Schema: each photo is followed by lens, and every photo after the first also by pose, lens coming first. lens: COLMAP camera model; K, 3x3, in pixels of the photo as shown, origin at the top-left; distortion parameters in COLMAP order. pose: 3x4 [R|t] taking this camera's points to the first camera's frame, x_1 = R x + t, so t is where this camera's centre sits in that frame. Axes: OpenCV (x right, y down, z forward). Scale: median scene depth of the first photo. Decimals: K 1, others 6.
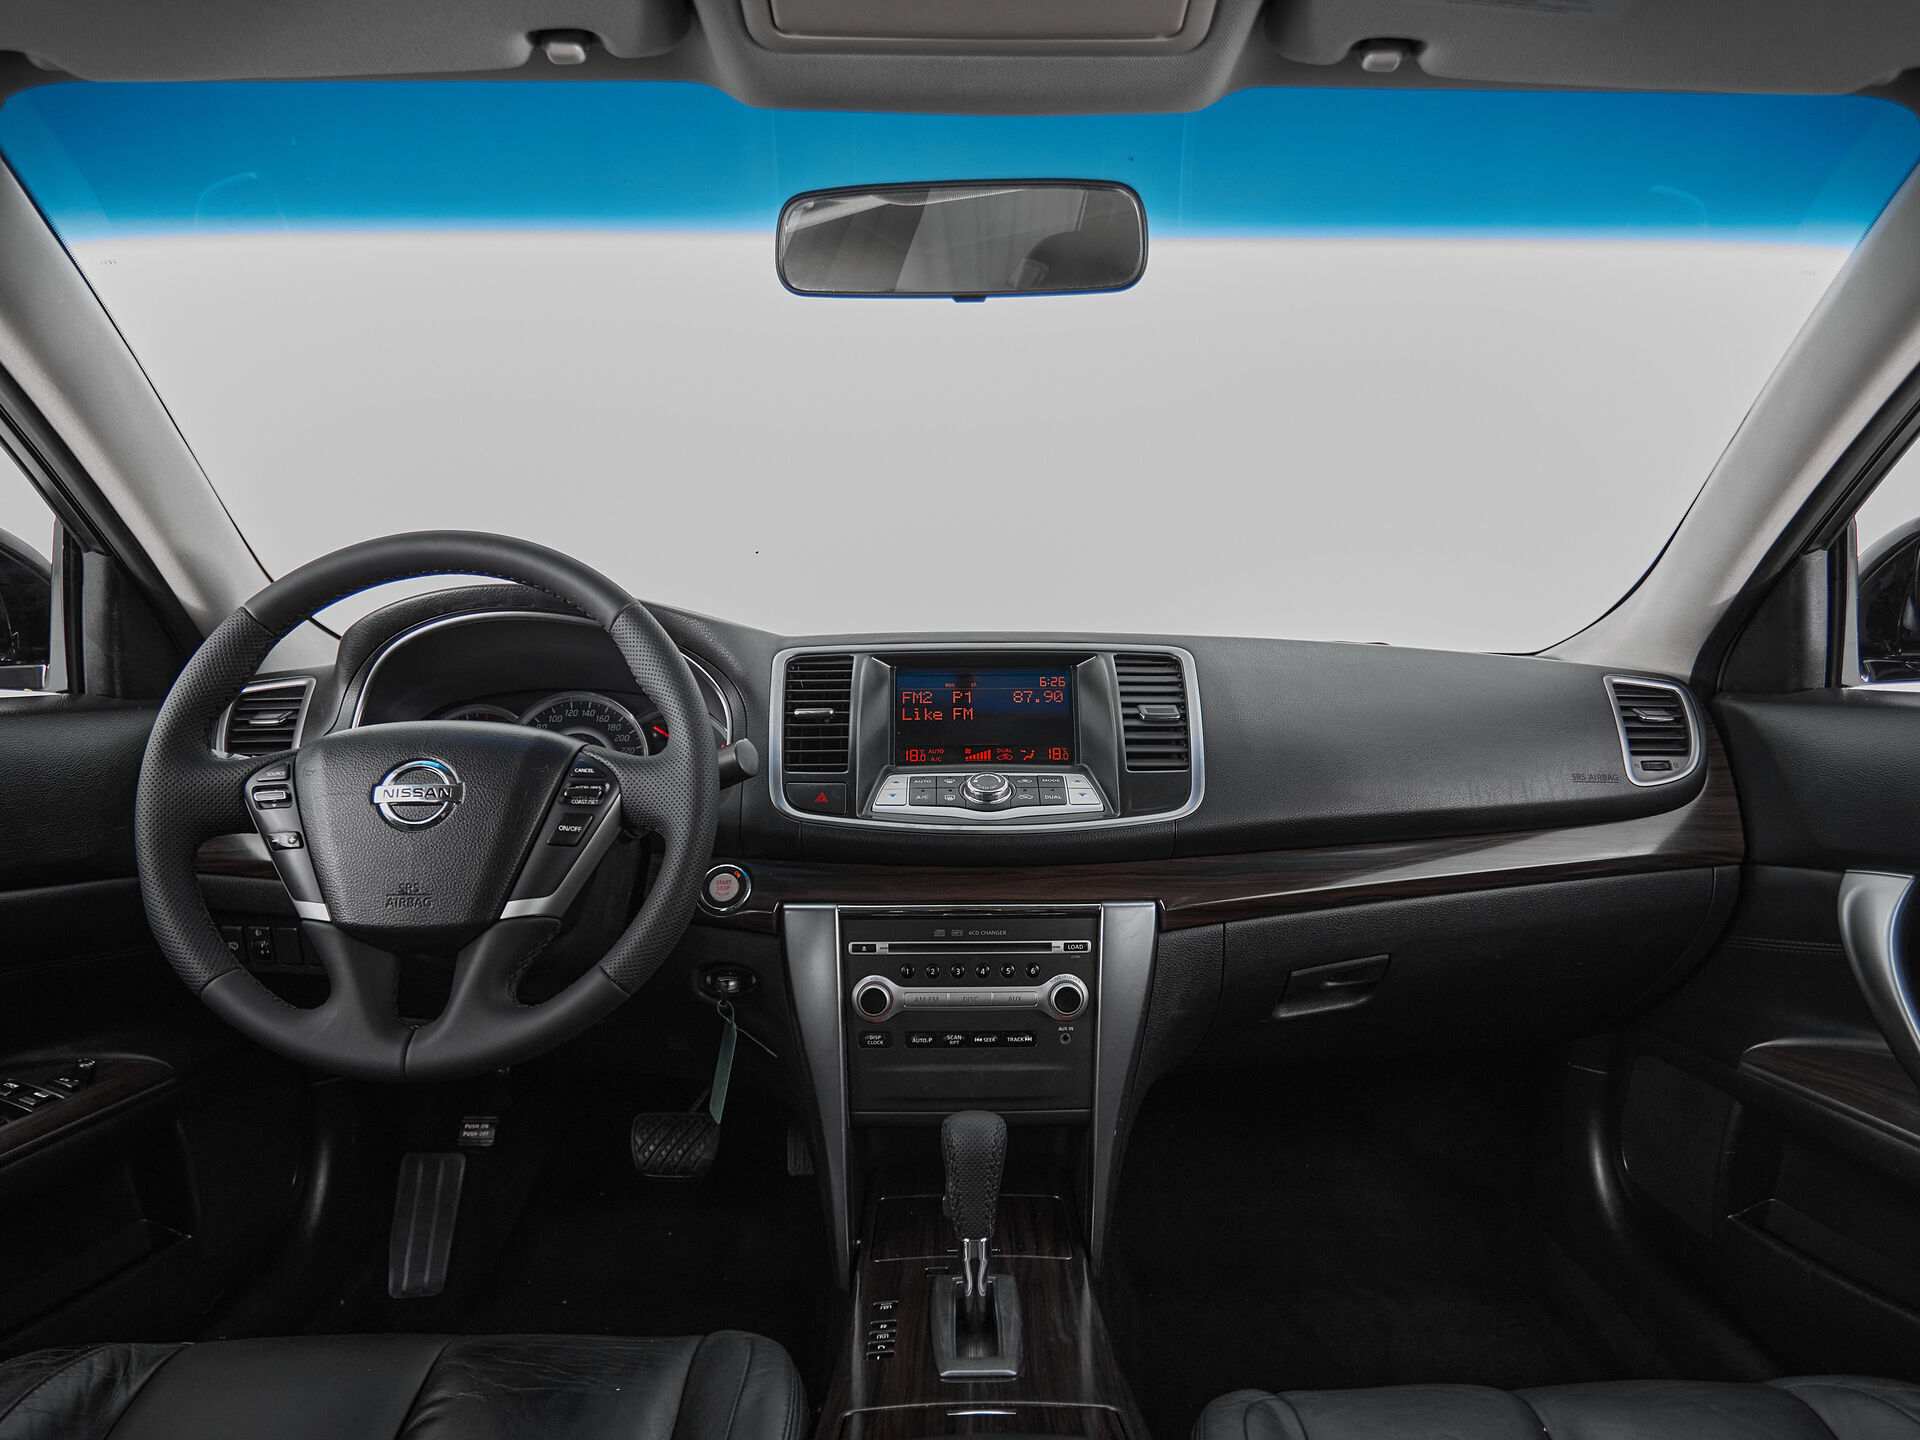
lens RADIAL K [[1250.9, 0, 992.2], [0, 1250.9, 873.0], [0, 0, 1]] dist [-0.003978, 0.000535]
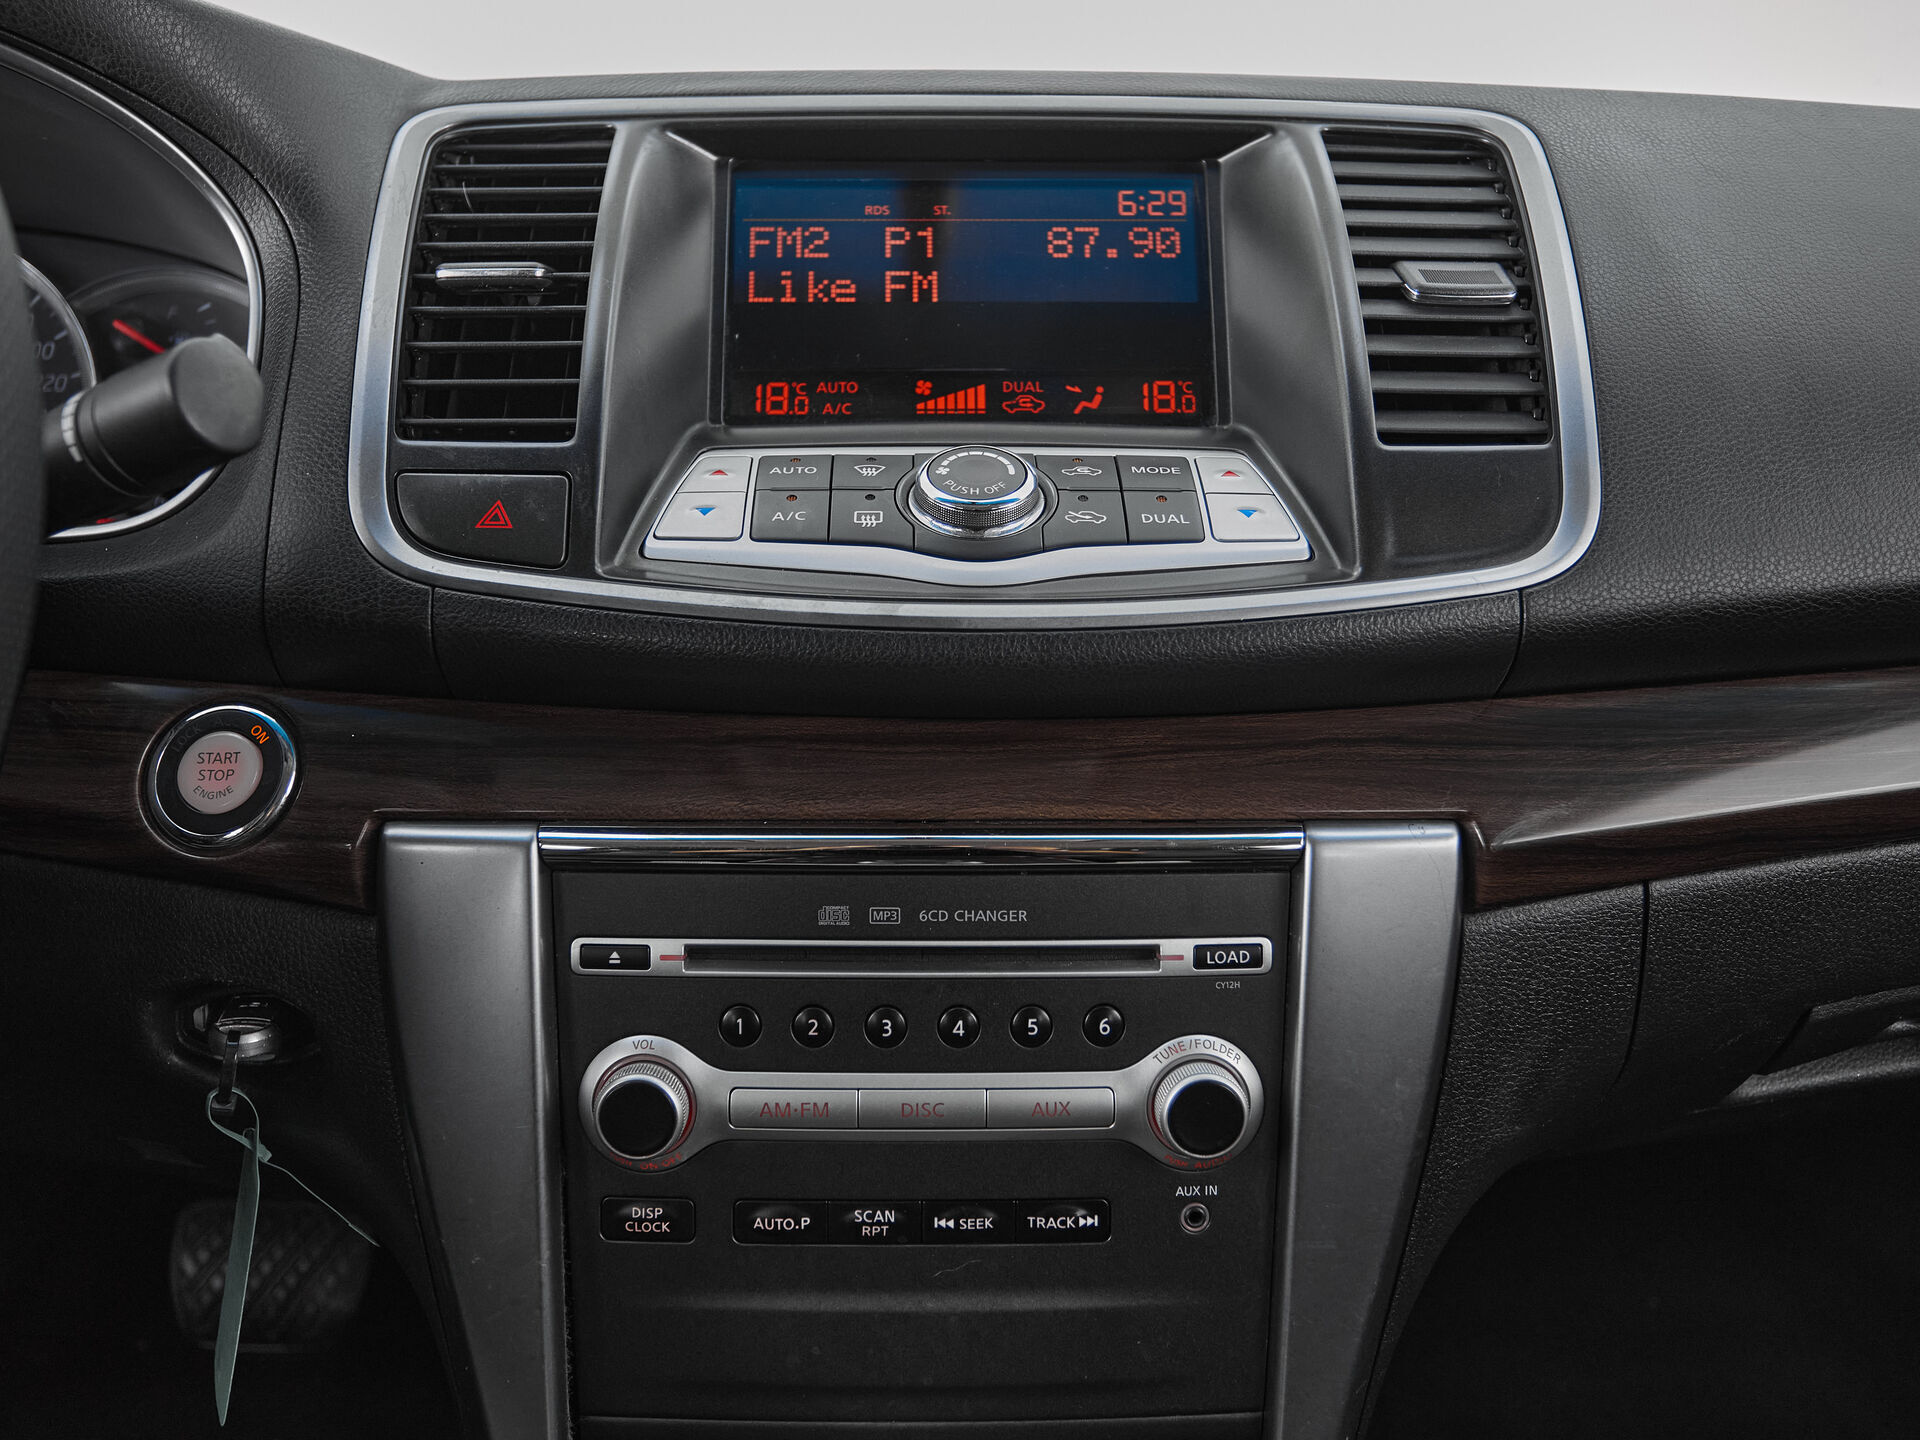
lens RADIAL K [[1856.2, 0, 958.9], [0, 1856.2, 692.2], [0, 0, 1]] dist [-0.023224, 0.033546]
pose [[0.999923, 0.009004, -0.008580, -0.003770], [-0.008547, 0.998615, 0.051911, -0.038912], [0.009036, -0.051834, 0.998615, 0.481946]]
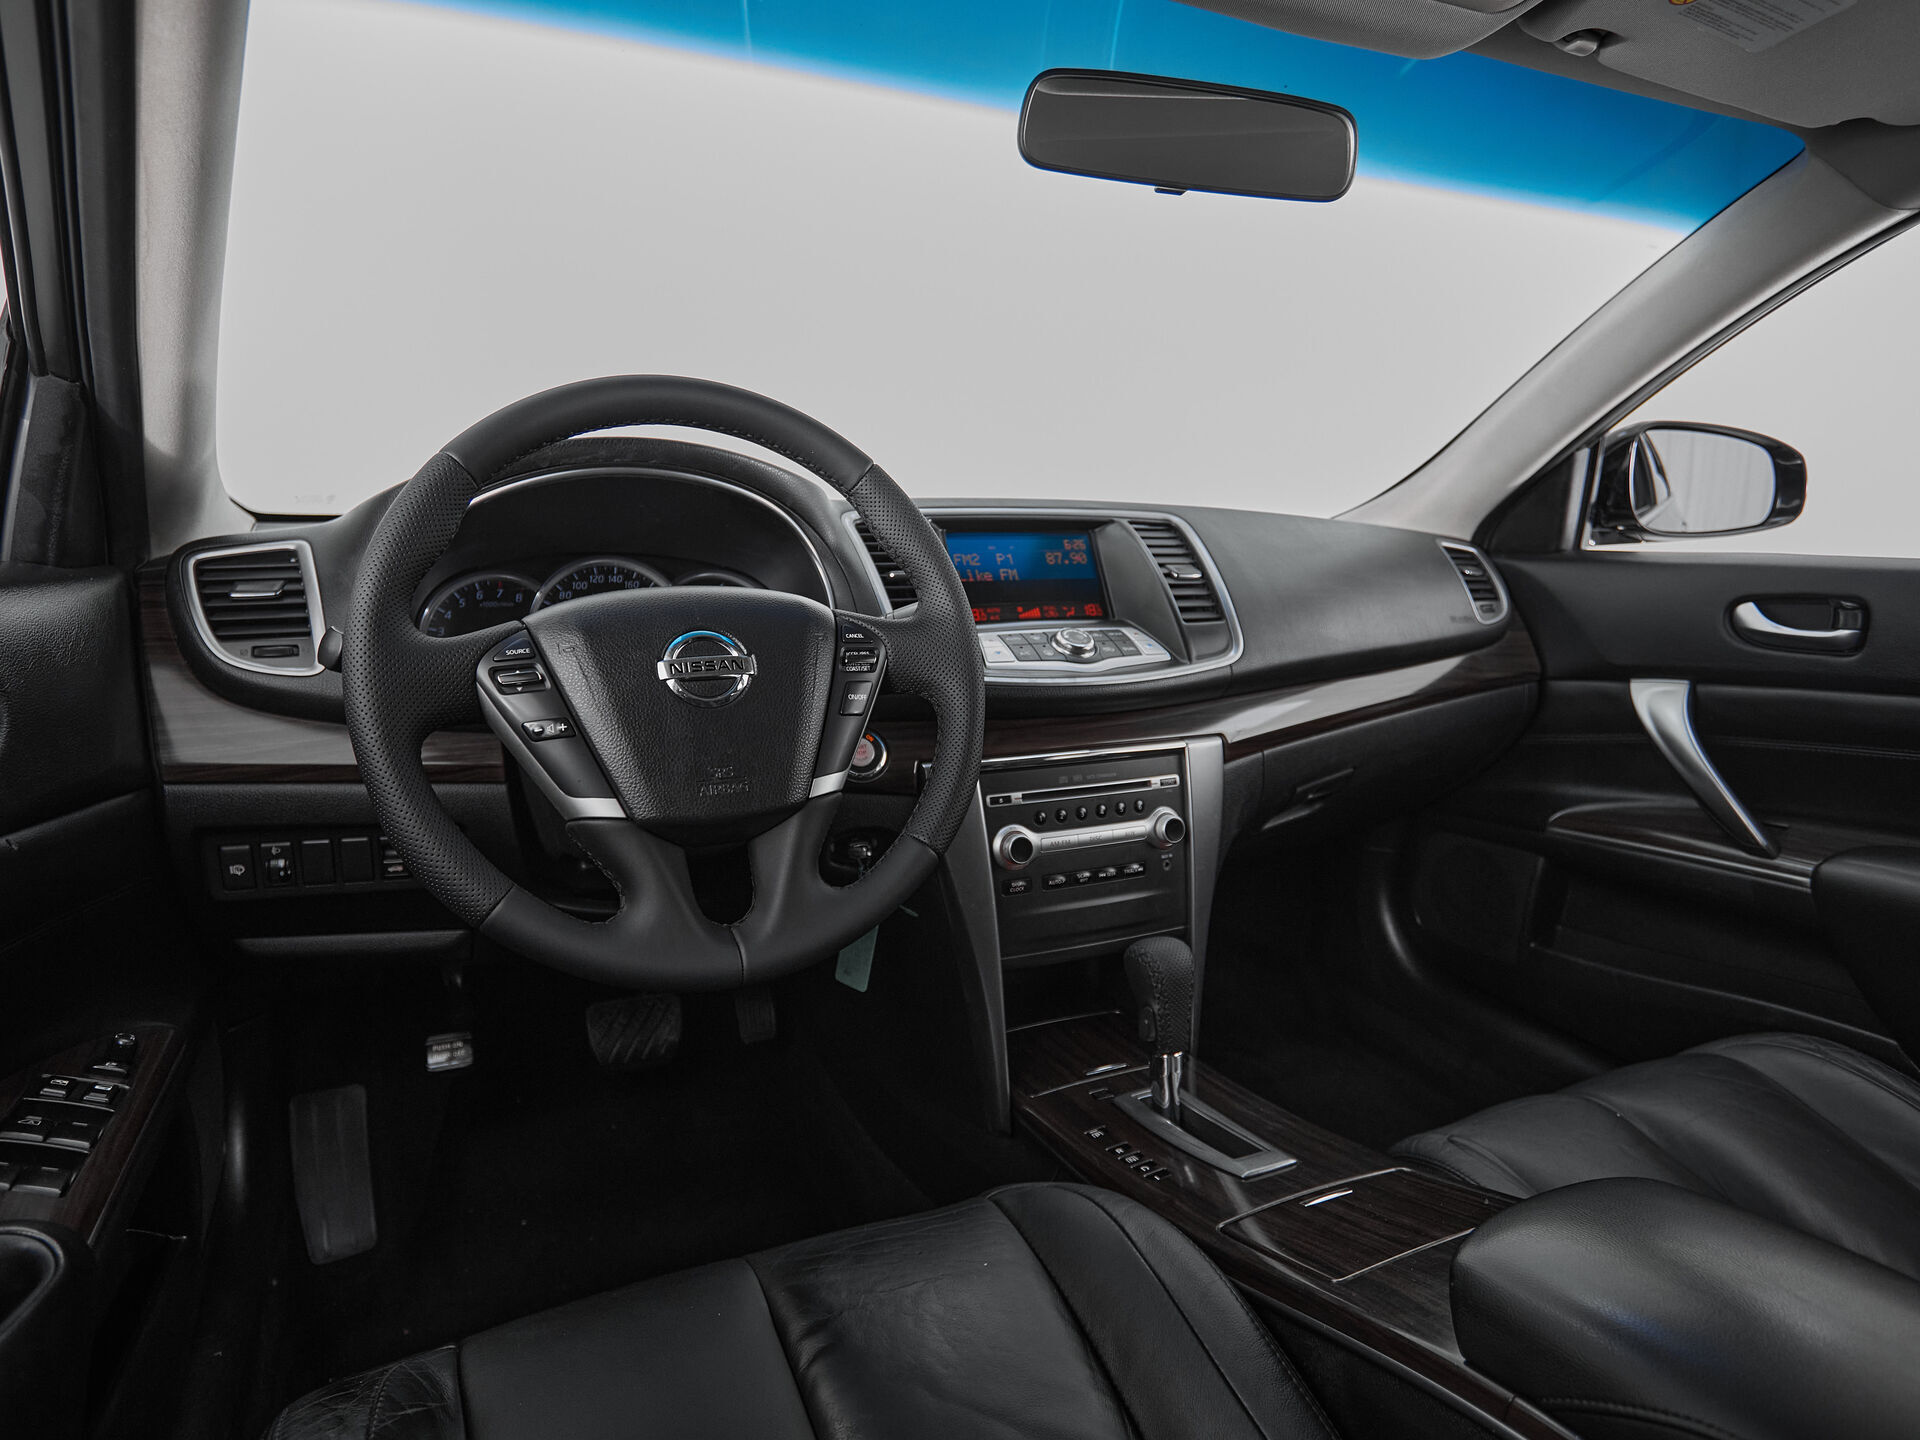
lens RADIAL K [[1140.7, 0, 960.0], [0, 1140.7, 720.0], [0, 0, 1]] dist [-0.004306, -0.000805]
pose [[0.914472, -0.062344, 0.399817, -0.495633], [0.063689, 0.997920, 0.009937, -0.017355], [-0.399605, 0.016377, 0.916541, 0.139320]]
